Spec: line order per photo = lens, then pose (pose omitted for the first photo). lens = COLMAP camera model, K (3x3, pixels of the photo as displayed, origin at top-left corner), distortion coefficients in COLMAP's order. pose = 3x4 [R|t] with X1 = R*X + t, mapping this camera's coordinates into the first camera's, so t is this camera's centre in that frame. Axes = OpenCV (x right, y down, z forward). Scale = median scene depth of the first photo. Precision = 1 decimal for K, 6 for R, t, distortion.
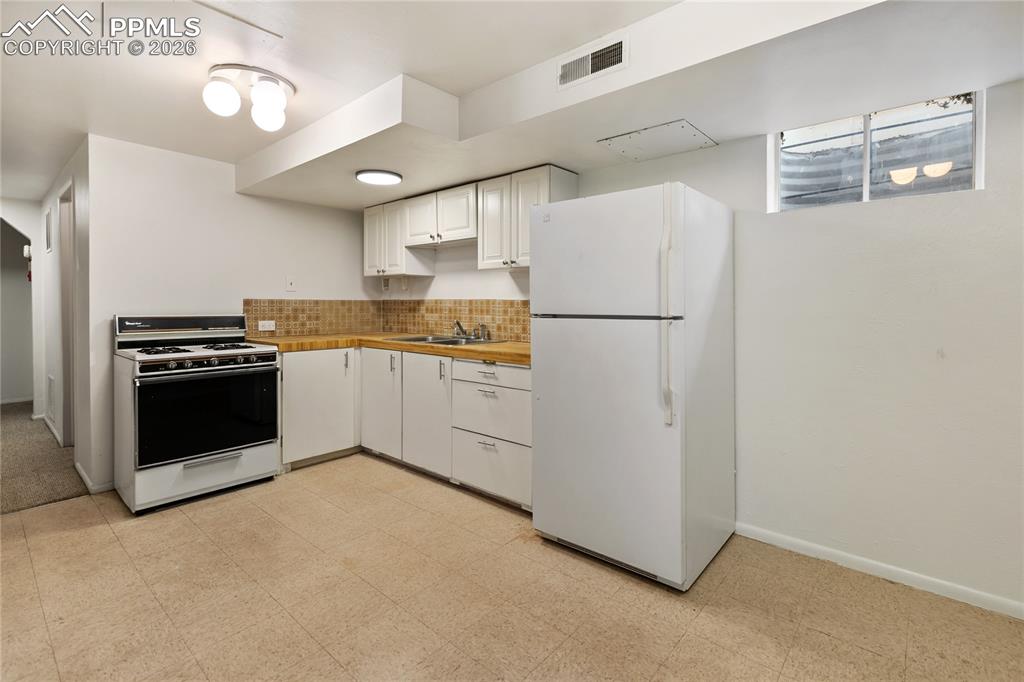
lens RADIAL K [[480.5, 0, 519.2], [0, 480.5, 307.6], [0, 0, 1]] dist [0.004590, 0.000320]
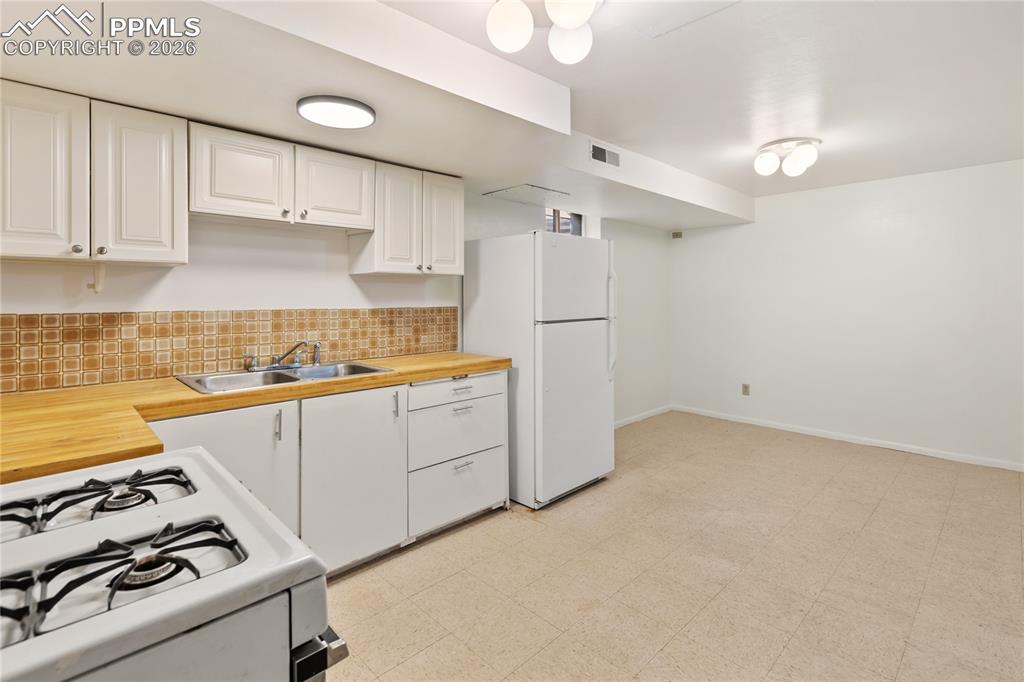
lens RADIAL K [[480.5, 0, 519.9], [0, 480.5, 291.2], [0, 0, 1]] dist [0.004590, 0.000320]
pose [[0.078117, 0.014191, 0.996843, -0.777304], [0.014920, 0.999770, -0.015401, -0.028491], [-0.996833, 0.016076, 0.077887, 0.641004]]
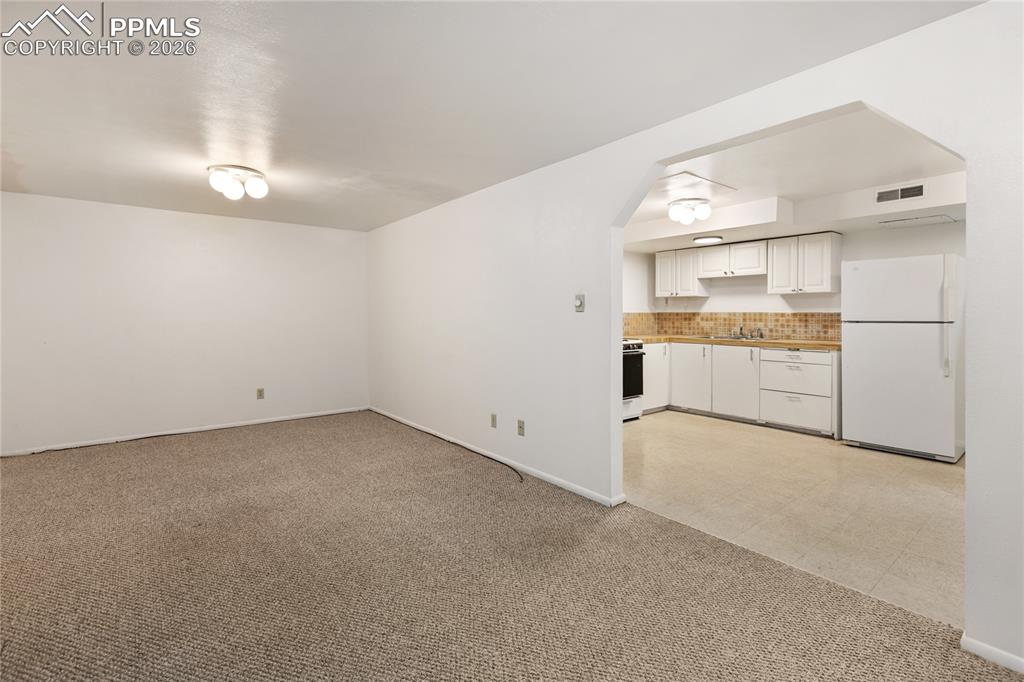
lens RADIAL K [[480.5, 0, 512.5], [0, 480.5, 318.5], [0, 0, 1]] dist [0.004590, 0.000320]
pose [[0.984636, 0.001446, -0.174616, -0.590876], [-0.001533, 0.999999, -0.000367, 0.004783], [0.174615, 0.000629, 0.984637, -0.676640]]
